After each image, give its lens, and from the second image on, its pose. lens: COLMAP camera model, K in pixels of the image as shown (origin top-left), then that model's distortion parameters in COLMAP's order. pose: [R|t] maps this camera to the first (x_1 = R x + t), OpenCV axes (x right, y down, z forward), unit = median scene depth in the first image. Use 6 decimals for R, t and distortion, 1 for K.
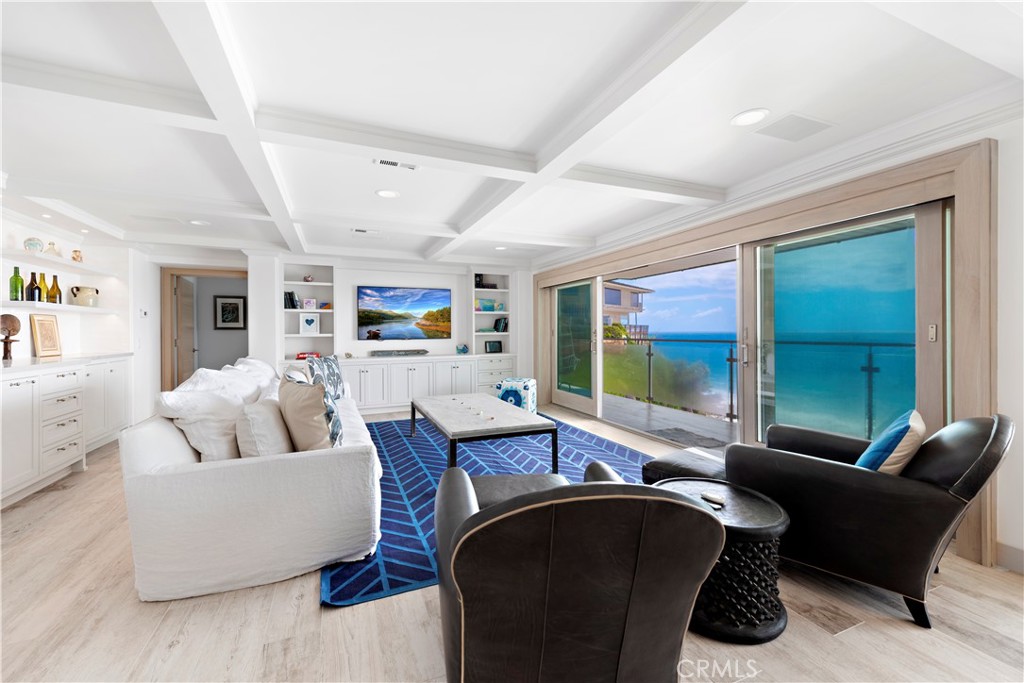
lens RADIAL K [[400.2, 0, 506.2], [0, 400.2, 337.4], [0, 0, 1]] dist [0.001120, -0.000058]
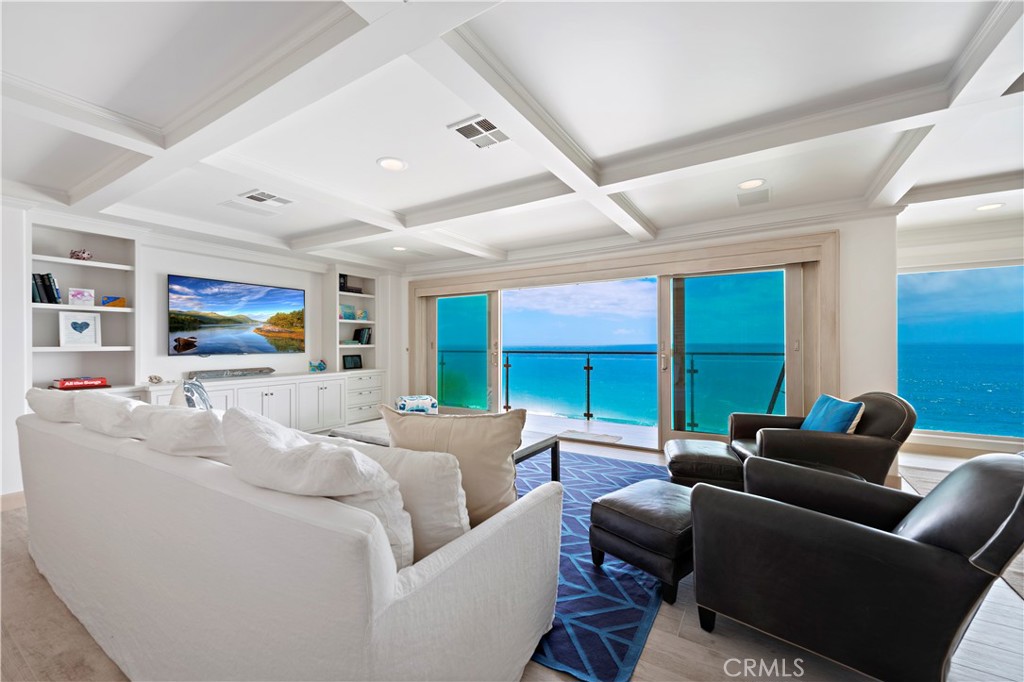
lens RADIAL K [[410.6, 0, 494.9], [0, 410.6, 343.2], [0, 0, 1]] dist [0.008749, 0.000124]
pose [[0.822962, 0.004003, 0.568082, -0.309726], [0.005885, 0.999861, -0.015571, -0.000420], [-0.568065, 0.016158, 0.822825, 0.126611]]
